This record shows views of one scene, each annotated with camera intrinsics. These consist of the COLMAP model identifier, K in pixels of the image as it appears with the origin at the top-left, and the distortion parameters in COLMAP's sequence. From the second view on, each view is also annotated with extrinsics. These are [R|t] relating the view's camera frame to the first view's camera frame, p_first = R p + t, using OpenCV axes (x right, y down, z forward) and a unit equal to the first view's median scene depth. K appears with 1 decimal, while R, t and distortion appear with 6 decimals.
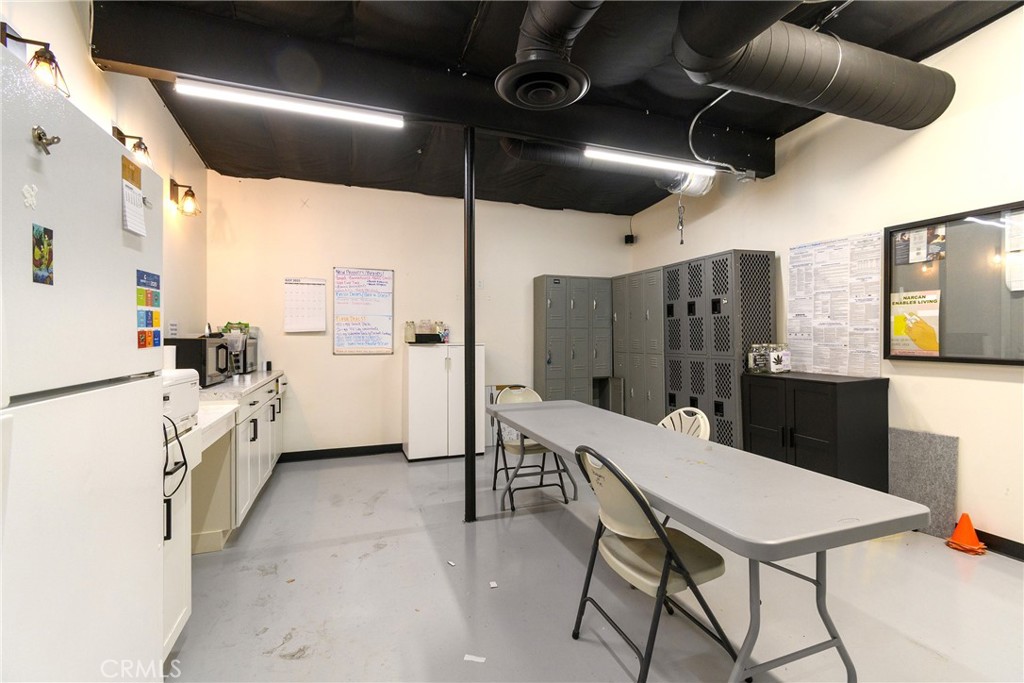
lens RADIAL K [[450.2, 0, 518.9], [0, 450.2, 341.6], [0, 0, 1]] dist [0.001087, -0.000188]
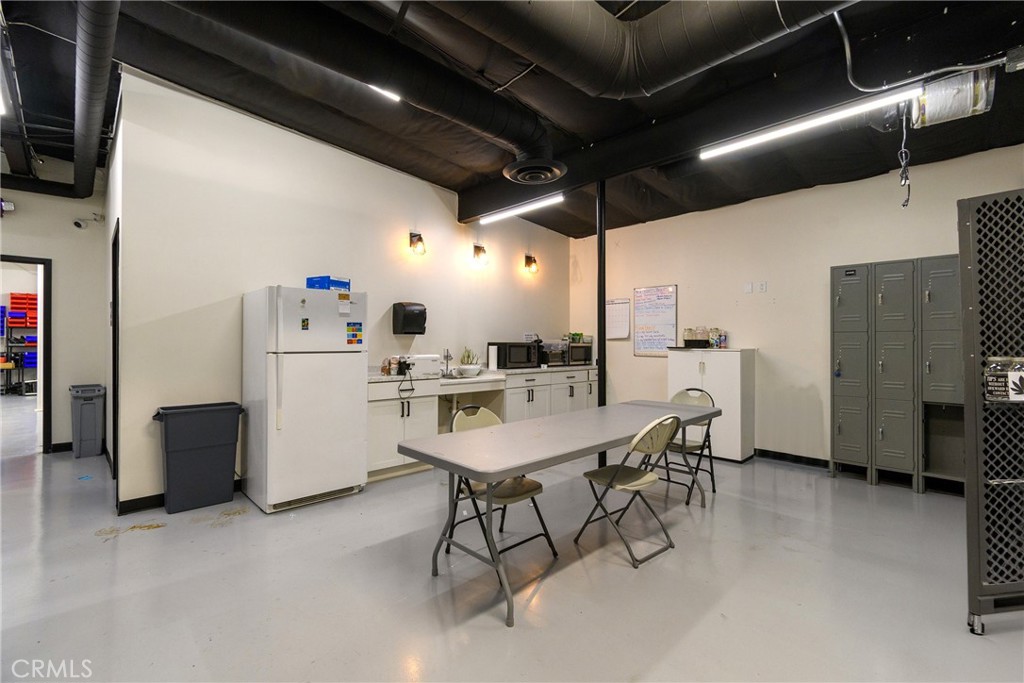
lens RADIAL K [[450.2, 0, 518.9], [0, 450.2, 341.6], [0, 0, 1]] dist [0.001087, -0.000188]
pose [[0.405337, 0.001464, -0.914166, 0.639862], [-0.013252, 0.999903, -0.004275, -0.002016], [0.914071, 0.013848, 0.405317, 0.169894]]
